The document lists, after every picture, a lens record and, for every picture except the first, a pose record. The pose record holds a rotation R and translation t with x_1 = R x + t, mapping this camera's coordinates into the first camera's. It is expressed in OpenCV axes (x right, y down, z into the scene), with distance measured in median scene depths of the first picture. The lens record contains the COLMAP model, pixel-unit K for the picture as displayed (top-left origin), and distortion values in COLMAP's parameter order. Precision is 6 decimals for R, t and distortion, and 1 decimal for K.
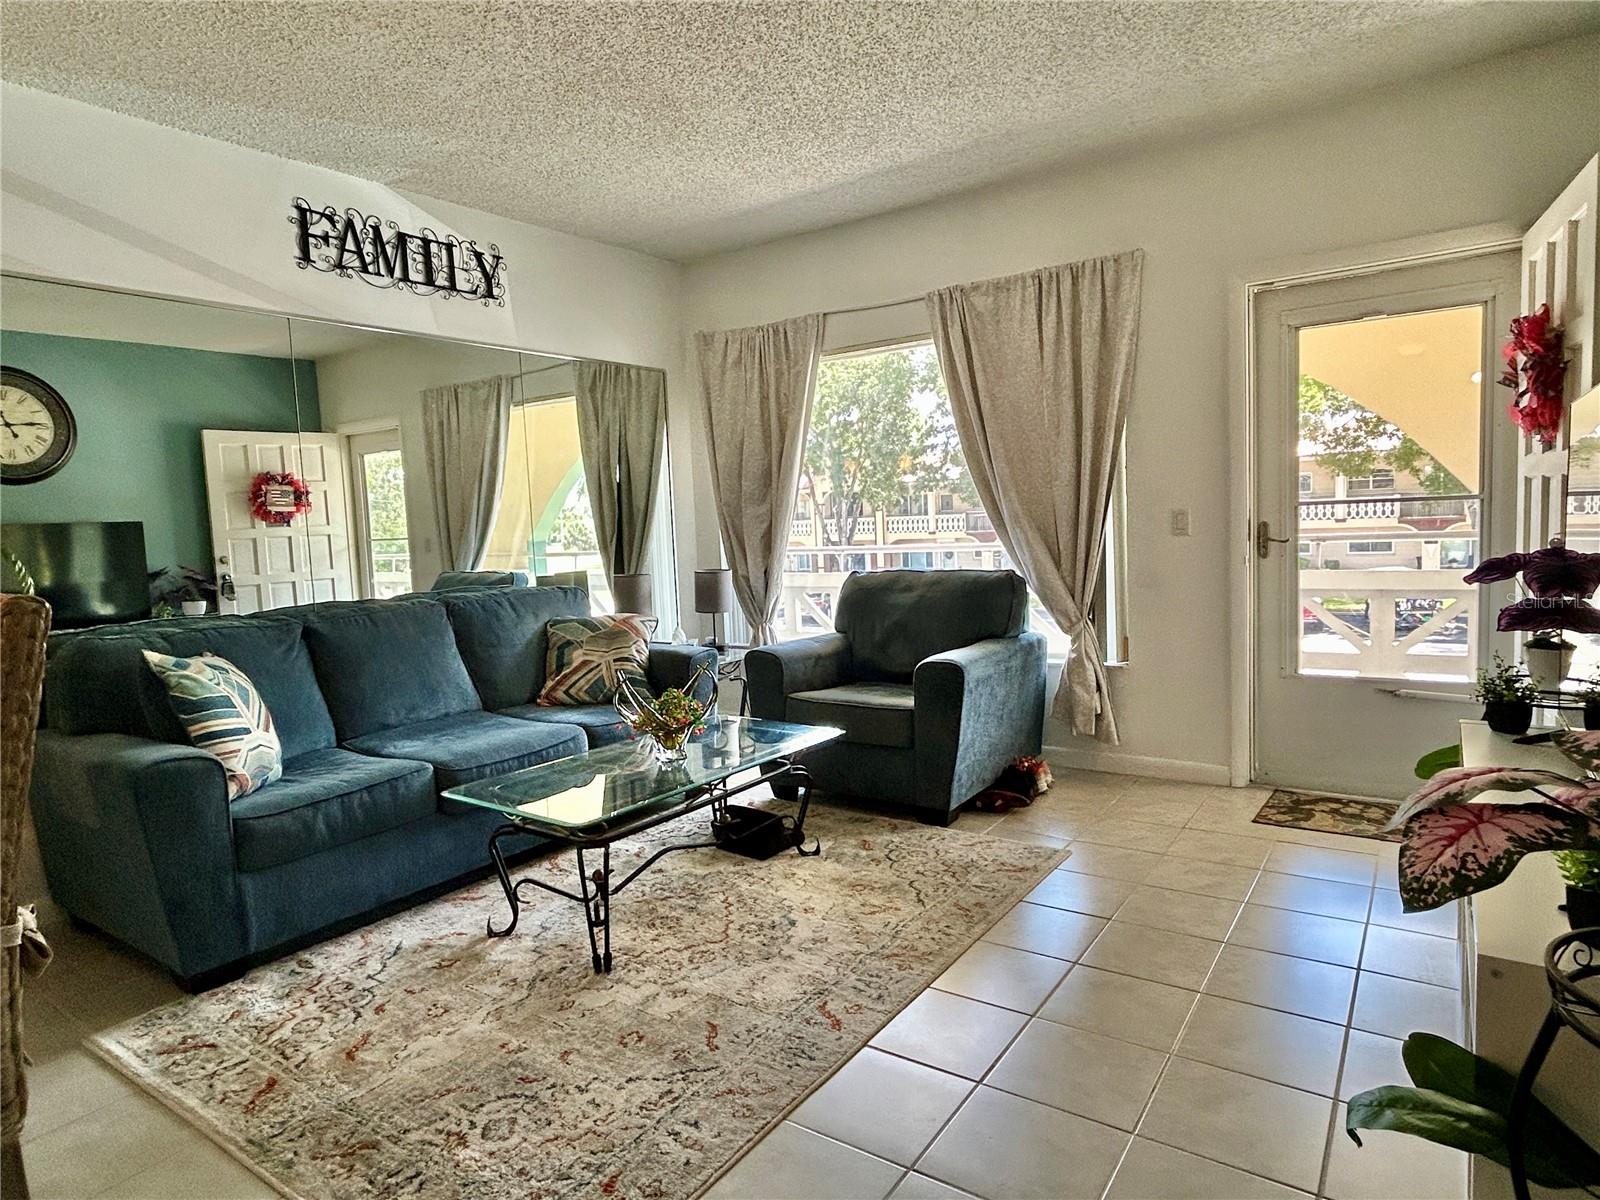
lens RADIAL K [[917.7, 0, 800.0], [0, 917.7, 600.0], [0, 0, 1]] dist [-0.000184, -0.000770]
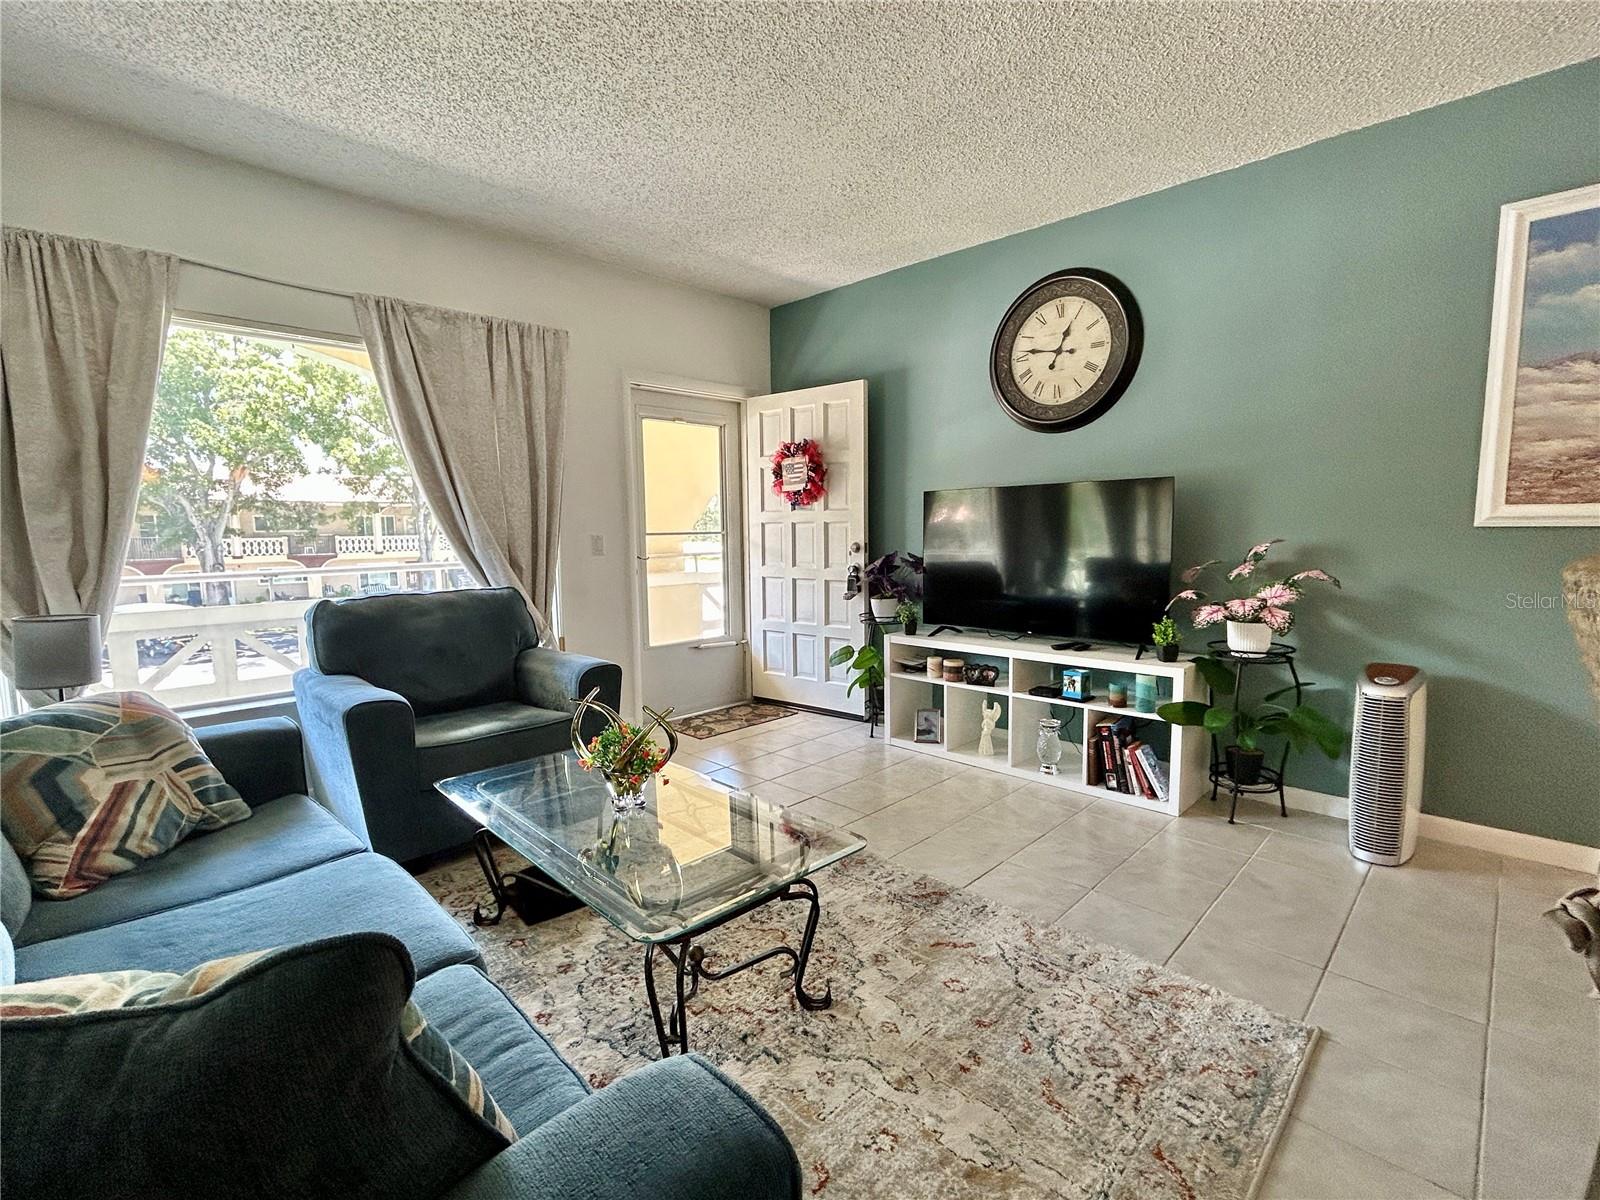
lens RADIAL K [[710.8, 0, 800.6], [0, 710.8, 592.4], [0, 0, 1]] dist [-0.000223, 0.000275]
pose [[0.188160, -0.048351, 0.980947, -0.568754], [0.092282, 0.995239, 0.031355, -0.021847], [-0.977793, 0.084624, 0.191726, 0.534028]]
